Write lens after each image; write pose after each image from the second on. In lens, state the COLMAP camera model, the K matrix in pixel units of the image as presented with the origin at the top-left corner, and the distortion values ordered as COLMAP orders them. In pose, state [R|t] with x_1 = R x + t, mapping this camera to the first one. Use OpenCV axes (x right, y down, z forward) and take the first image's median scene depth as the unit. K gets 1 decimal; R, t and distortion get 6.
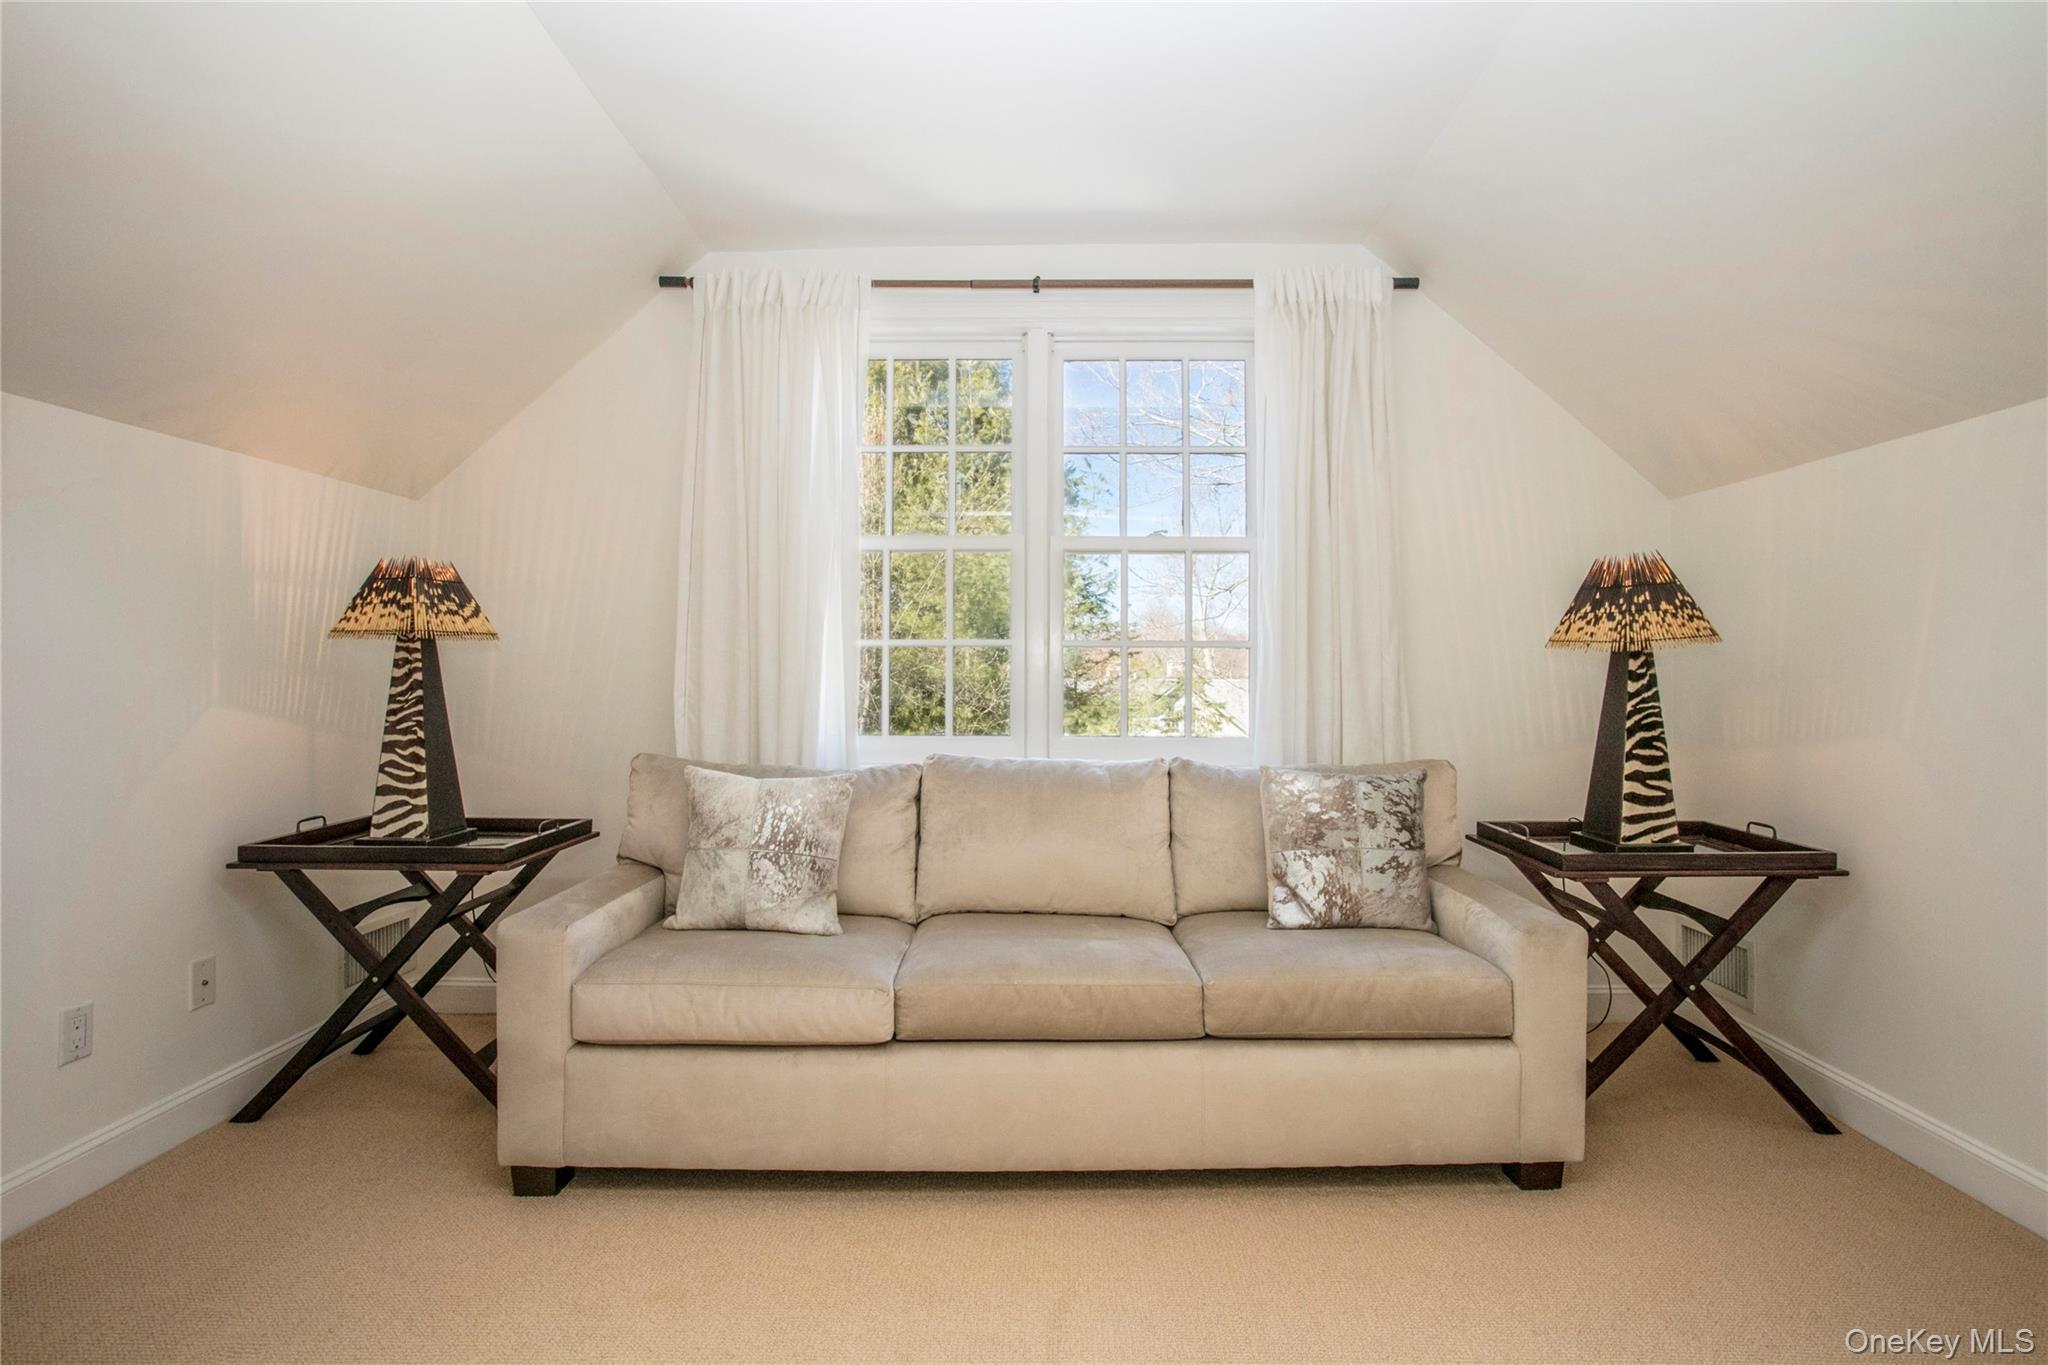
lens RADIAL K [[1011.6, 0, 1023.4], [0, 1011.6, 667.4], [0, 0, 1]] dist [-0.037098, 0.005478]
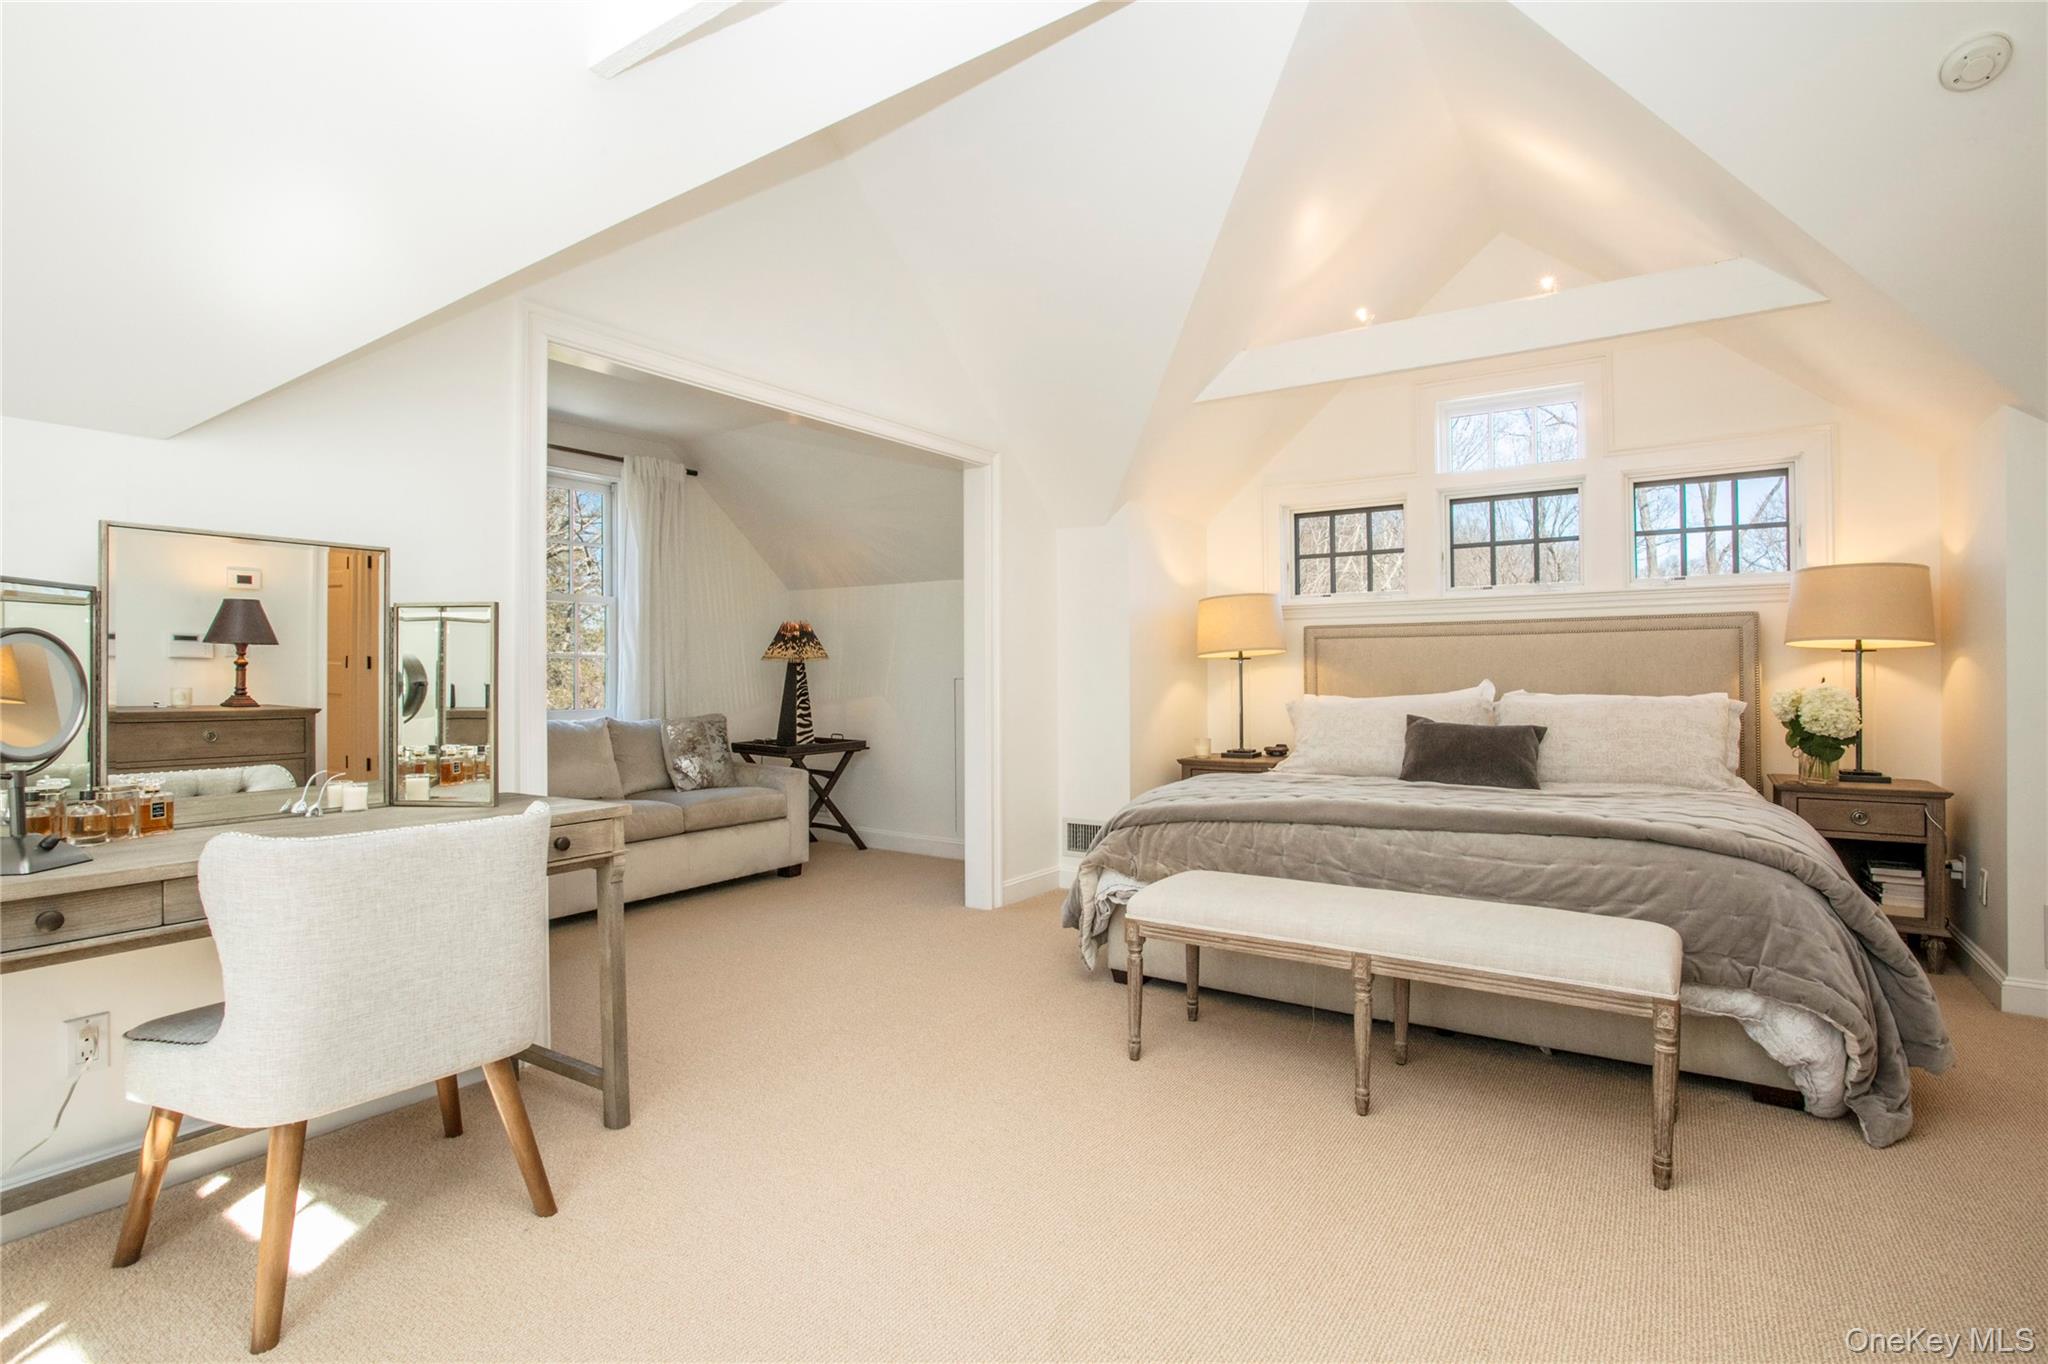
lens RADIAL K [[997.8, 0, 1020.1], [0, 997.8, 673.0], [0, 0, 1]] dist [-0.009427, 0.003732]
pose [[0.539822, -0.000563, 0.841779, -1.105891], [-0.005797, 0.999974, 0.004386, -0.005640], [-0.841759, -0.007247, 0.539804, -0.720731]]
